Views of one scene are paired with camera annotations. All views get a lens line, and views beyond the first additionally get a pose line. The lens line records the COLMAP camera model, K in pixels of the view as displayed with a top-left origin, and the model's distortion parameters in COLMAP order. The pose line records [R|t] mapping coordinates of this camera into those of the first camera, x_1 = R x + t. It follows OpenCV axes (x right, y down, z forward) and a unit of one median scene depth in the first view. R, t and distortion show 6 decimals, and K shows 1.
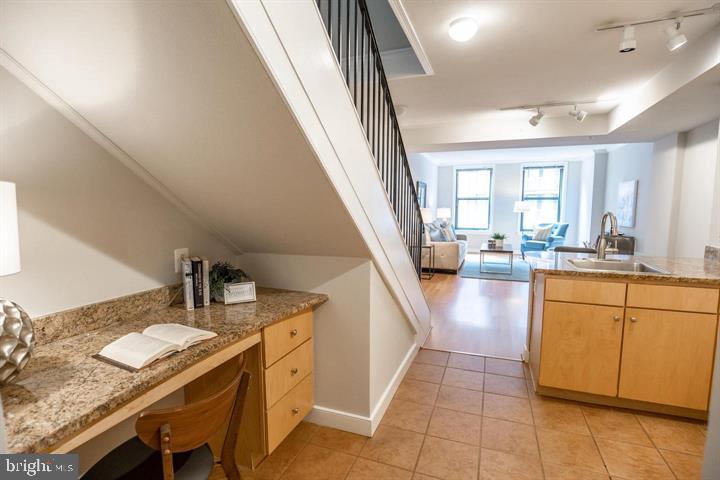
lens RADIAL K [[337.7, 0, 360.0], [0, 337.7, 240.0], [0, 0, 1]] dist [-0.044202, 0.010882]
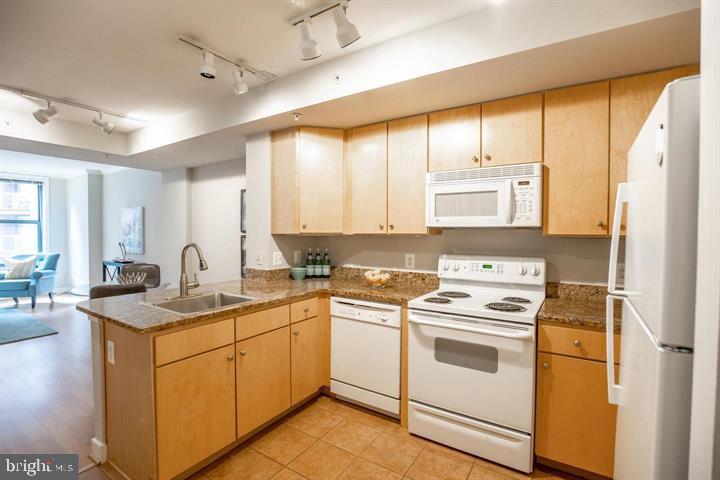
lens RADIAL K [[337.7, 0, 360.0], [0, 337.7, 240.0], [0, 0, 1]] dist [-0.044202, 0.010882]
pose [[0.200181, -0.023360, 0.979480, -0.032102], [0.093476, 0.995611, 0.004640, -0.032239], [-0.975290, 0.090629, 0.201486, 0.214917]]
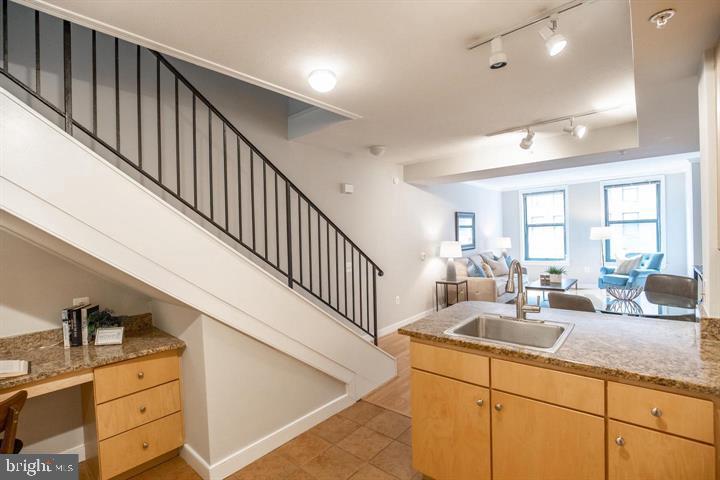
lens RADIAL K [[329.8, 0, 360.0], [0, 329.8, 240.0], [0, 0, 1]] dist [-0.027596, 0.000613]
pose [[0.943743, -0.027628, -0.329523, 0.394092], [0.001712, 0.996898, -0.078680, -0.042347], [0.330675, 0.073689, 0.940864, 0.077107]]
